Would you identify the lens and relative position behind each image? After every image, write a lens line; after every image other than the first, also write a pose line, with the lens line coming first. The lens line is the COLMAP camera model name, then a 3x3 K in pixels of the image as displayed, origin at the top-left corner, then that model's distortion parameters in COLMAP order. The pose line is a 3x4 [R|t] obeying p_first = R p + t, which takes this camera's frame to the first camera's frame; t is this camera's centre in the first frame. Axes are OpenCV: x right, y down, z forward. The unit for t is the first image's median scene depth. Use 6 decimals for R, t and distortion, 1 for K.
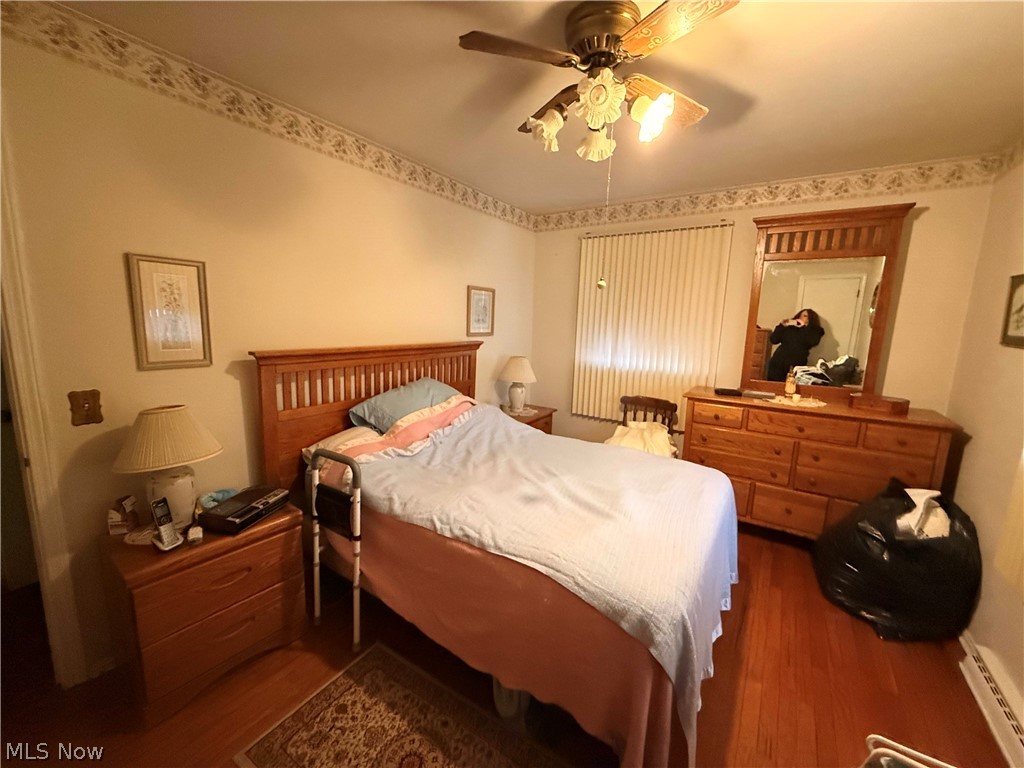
lens RADIAL K [[407.7, 0, 509.1], [0, 407.7, 382.5], [0, 0, 1]] dist [-0.003226, 0.000481]
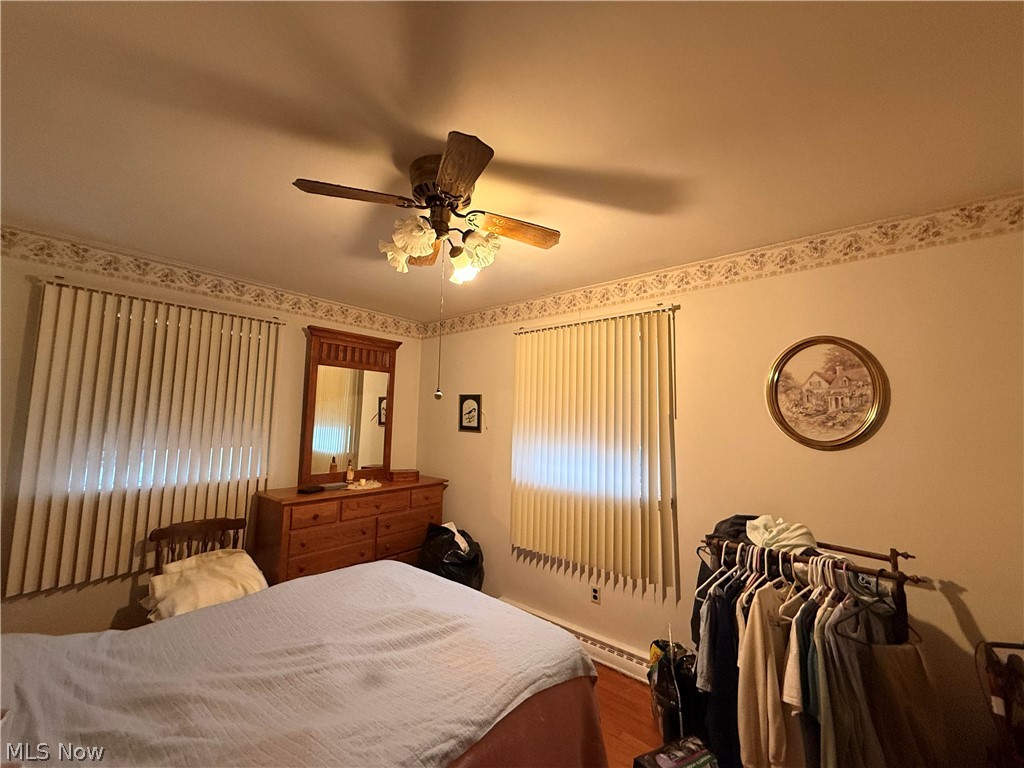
lens RADIAL K [[407.7, 0, 508.6], [0, 407.7, 384.7], [0, 0, 1]] dist [-0.003226, 0.000481]
pose [[0.108625, 0.061237, 0.992195, -0.518879], [0.138258, 0.987470, -0.076082, -0.108452], [-0.984421, 0.145443, 0.098798, 0.479153]]
